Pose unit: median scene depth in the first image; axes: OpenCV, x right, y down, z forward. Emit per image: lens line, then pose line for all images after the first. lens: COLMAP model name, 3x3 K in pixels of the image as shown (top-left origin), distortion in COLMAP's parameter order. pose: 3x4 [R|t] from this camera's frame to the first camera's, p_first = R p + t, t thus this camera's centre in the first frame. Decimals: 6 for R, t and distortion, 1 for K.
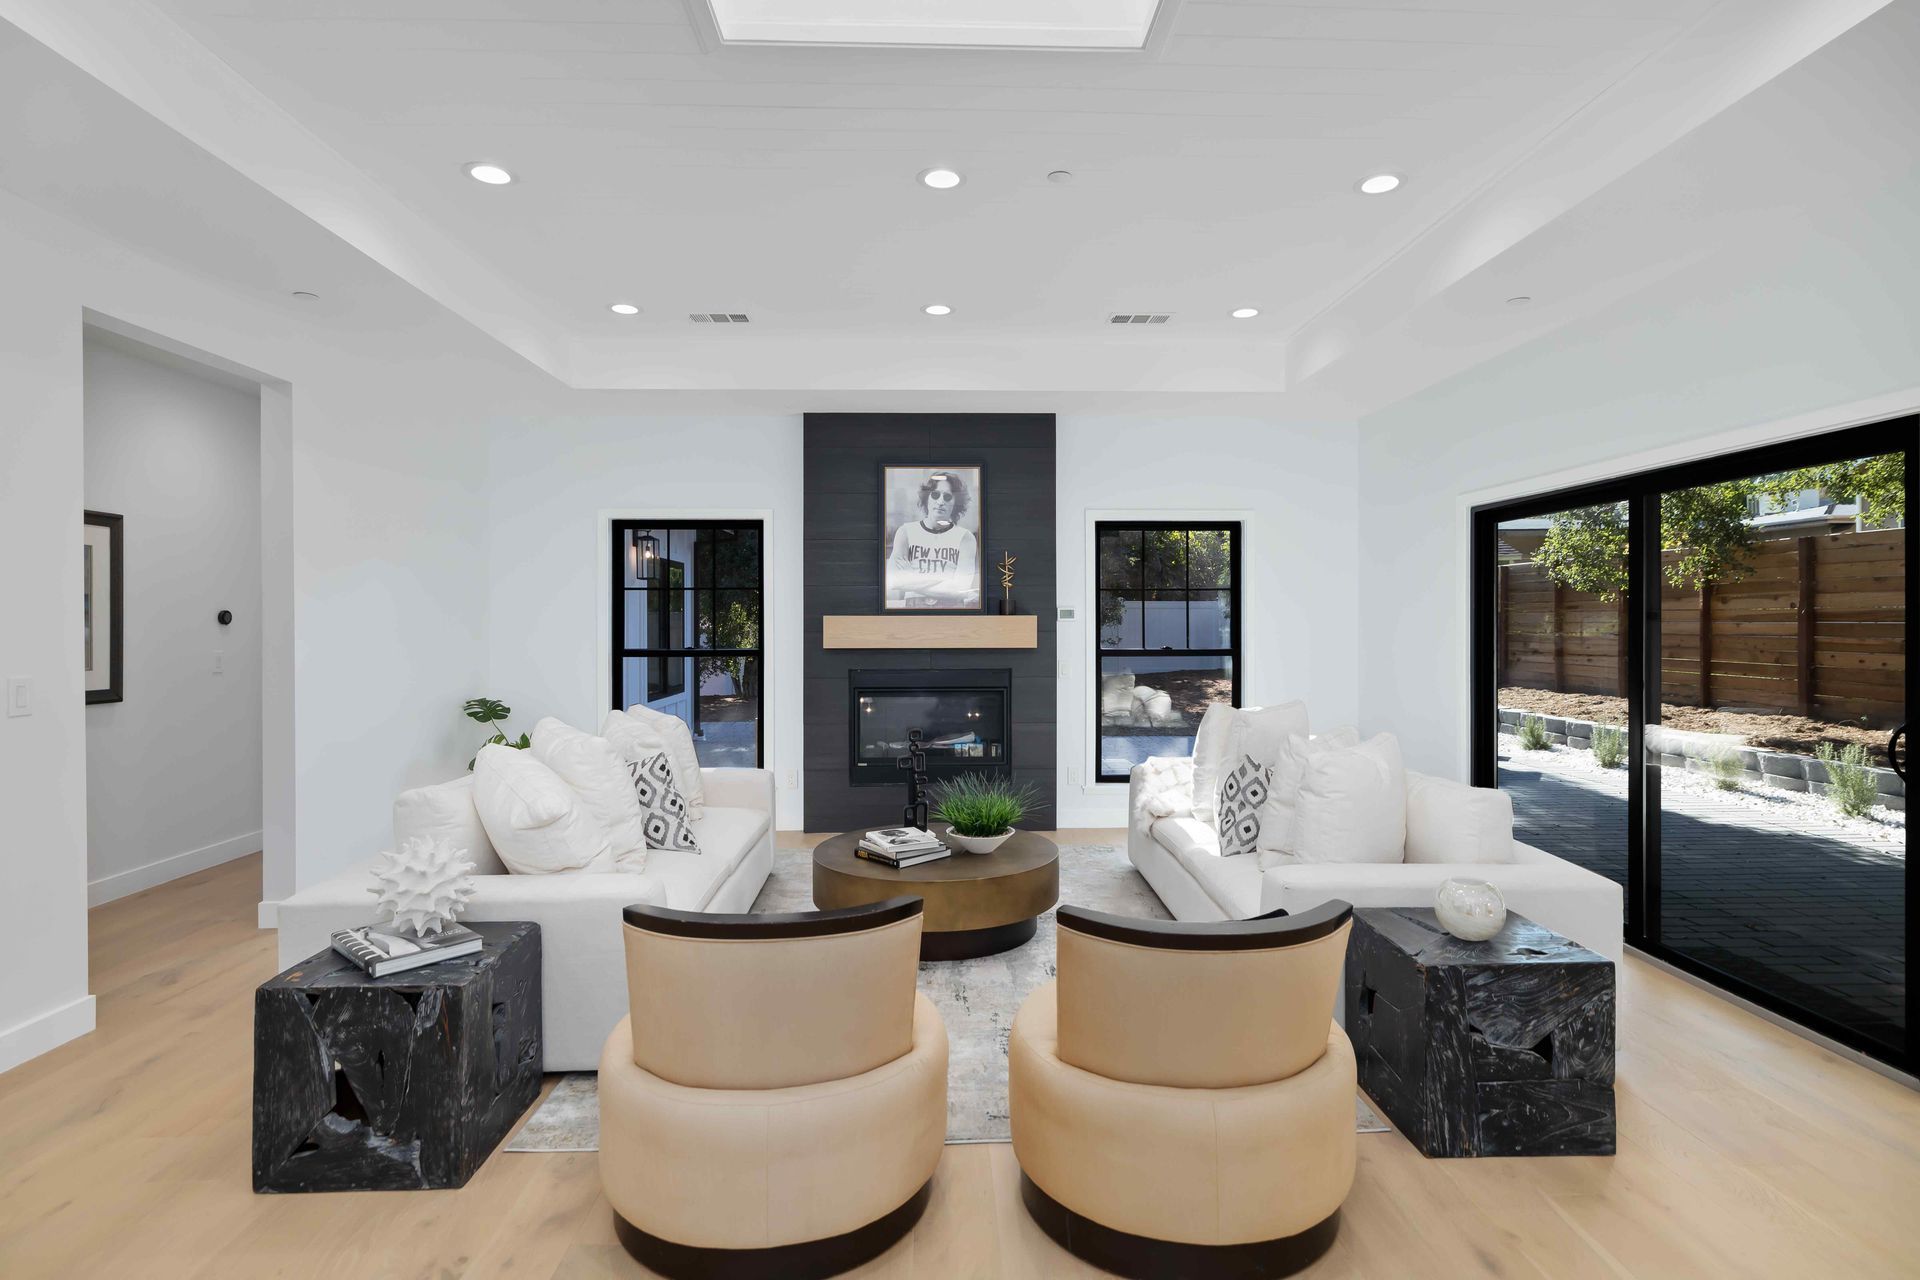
lens RADIAL K [[969.2, 0, 957.6], [0, 969.2, 620.2], [0, 0, 1]] dist [-0.004623, 0.004487]
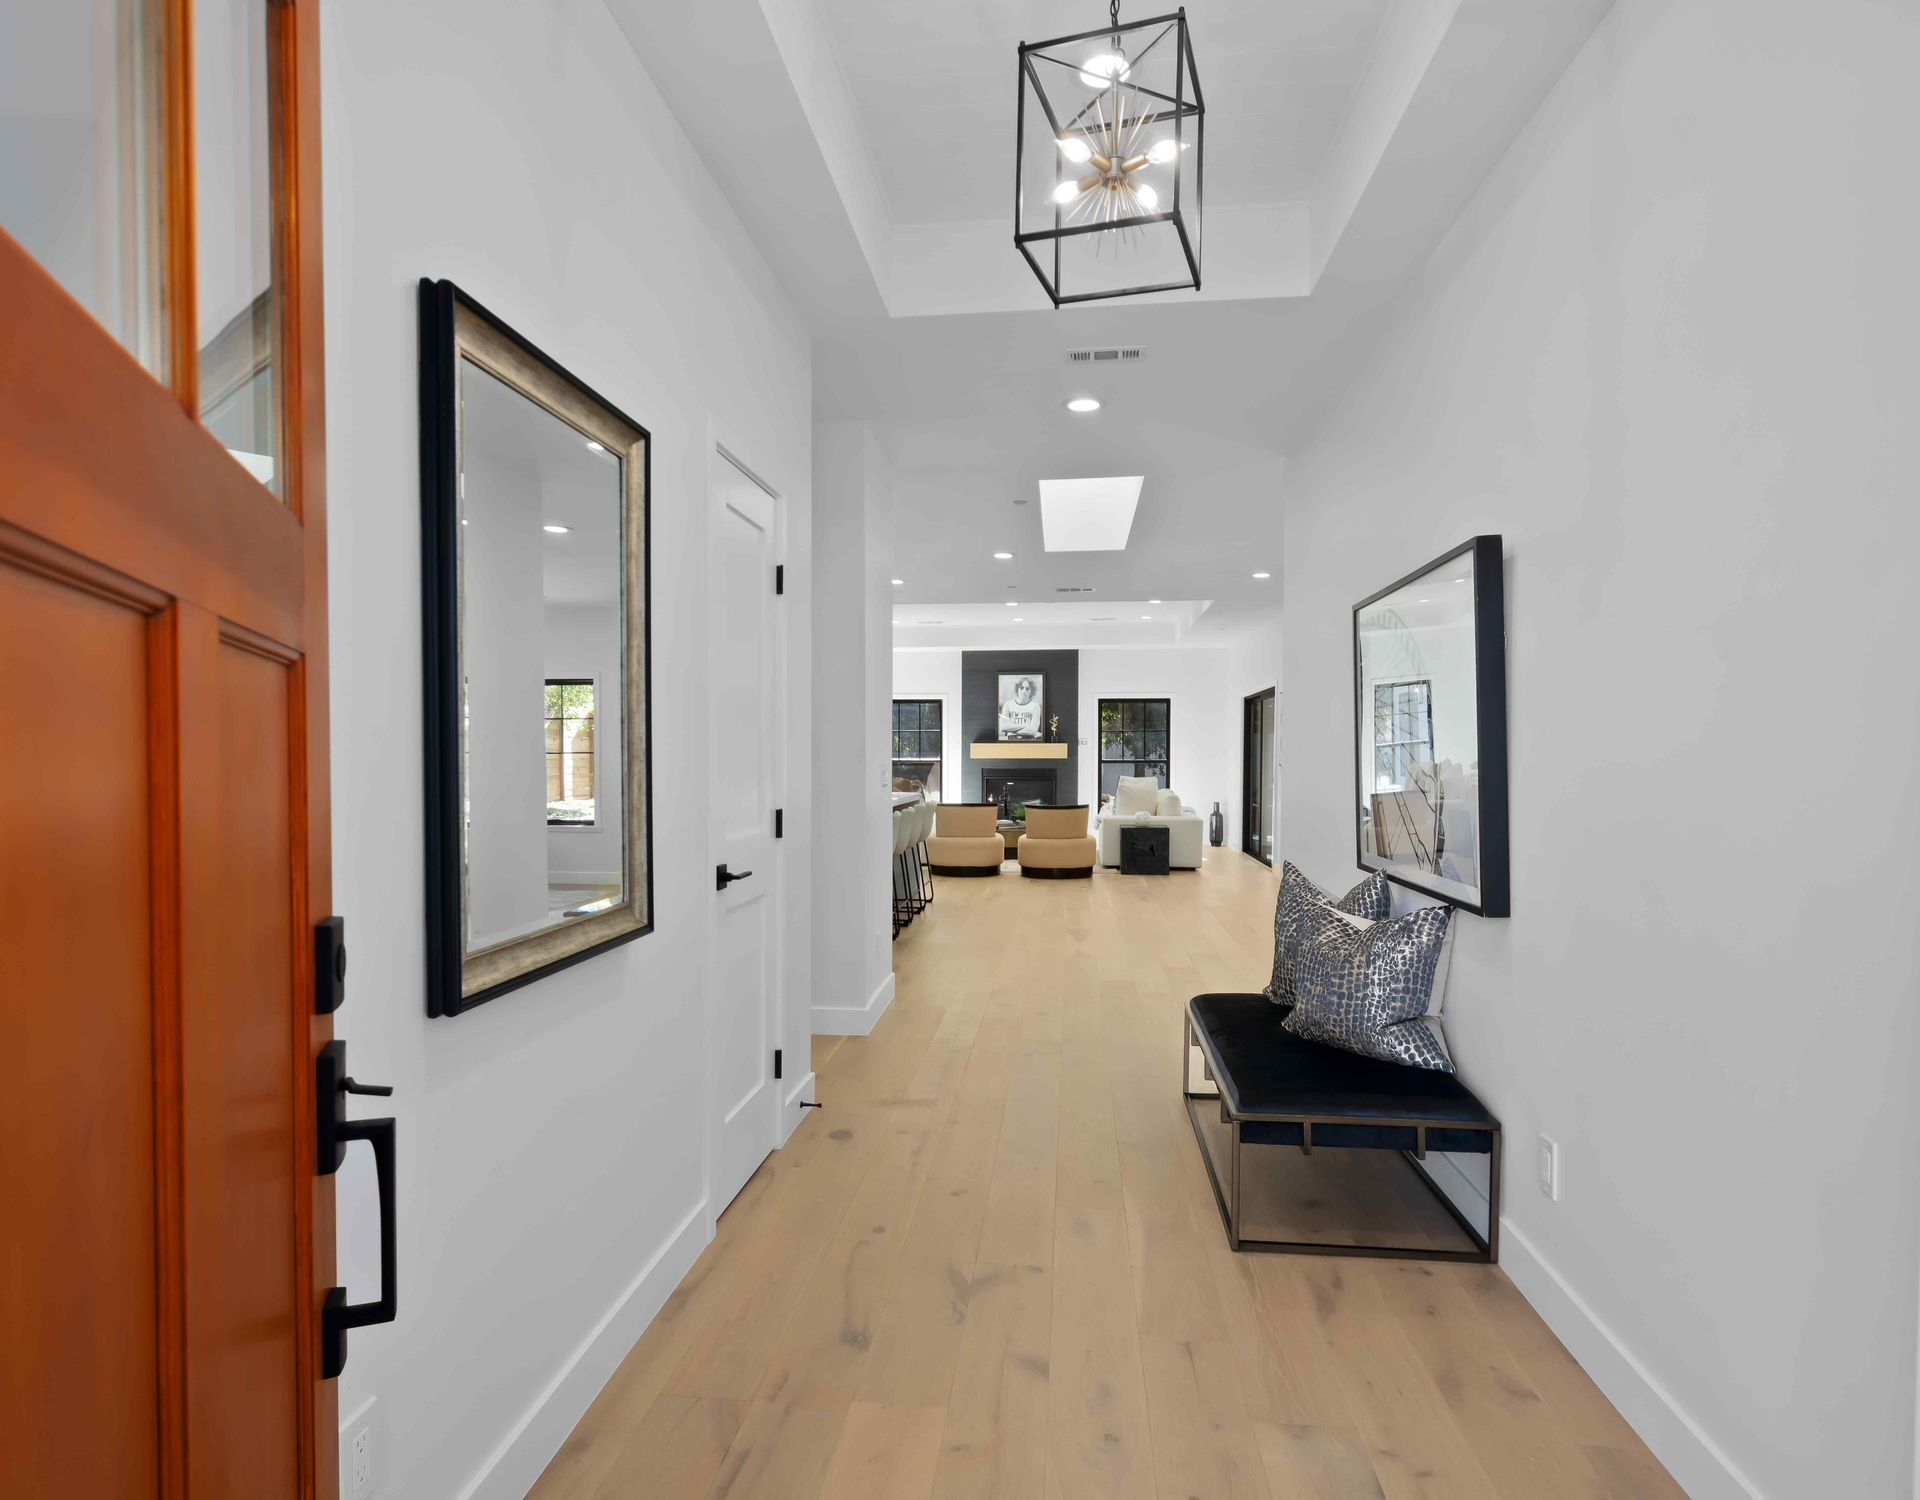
lens RADIAL K [[1107.0, 0, 940.0], [0, 1107.0, 780.9], [0, 0, 1]] dist [-0.001784, -0.000031]
pose [[0.988506, 0.006719, -0.151034, 0.172170], [-0.003124, 0.999706, 0.024029, 0.020526], [0.151151, -0.023281, 0.988237, -1.488087]]
